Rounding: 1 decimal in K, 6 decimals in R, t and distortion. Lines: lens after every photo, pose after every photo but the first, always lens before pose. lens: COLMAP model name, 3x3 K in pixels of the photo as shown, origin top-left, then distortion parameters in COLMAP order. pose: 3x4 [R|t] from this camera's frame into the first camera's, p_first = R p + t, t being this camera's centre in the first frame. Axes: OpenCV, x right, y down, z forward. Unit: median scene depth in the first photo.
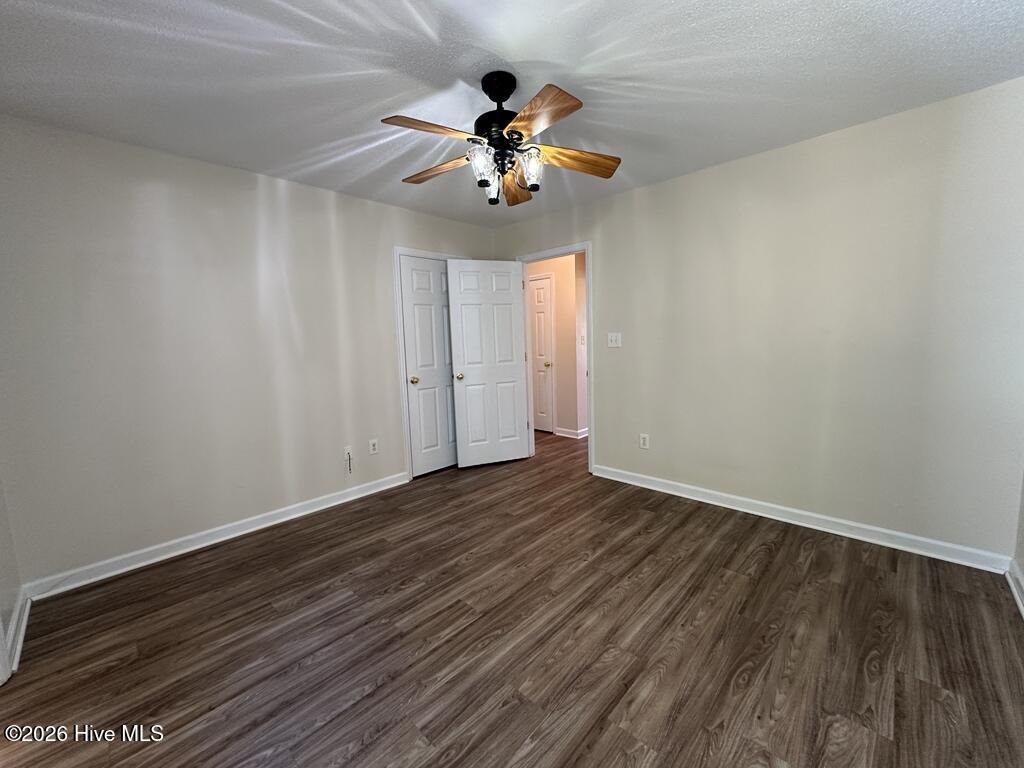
lens RADIAL K [[406.9, 0, 512.9], [0, 406.9, 382.9], [0, 0, 1]] dist [-0.000267, -0.000061]
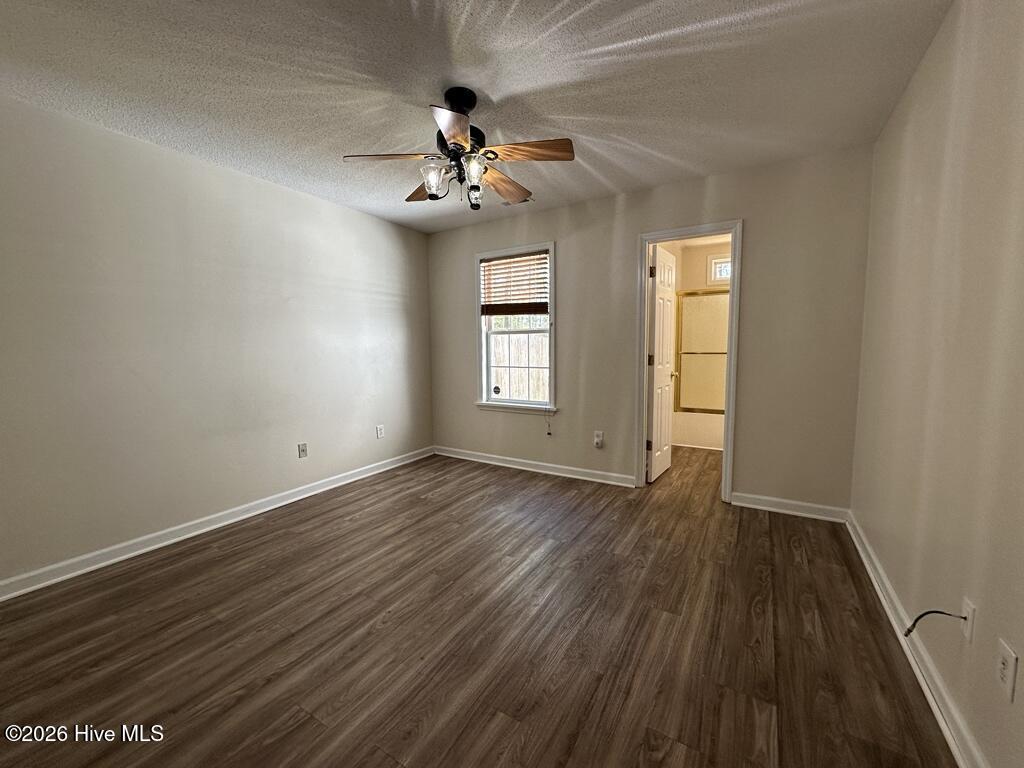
lens RADIAL K [[406.9, 0, 513.8], [0, 406.9, 387.7], [0, 0, 1]] dist [-0.000267, -0.000061]
pose [[-0.976104, 0.064422, -0.207535, 0.090216], [0.018587, 0.976297, 0.215636, -0.192116], [0.216508, 0.206626, -0.954165, 2.026371]]
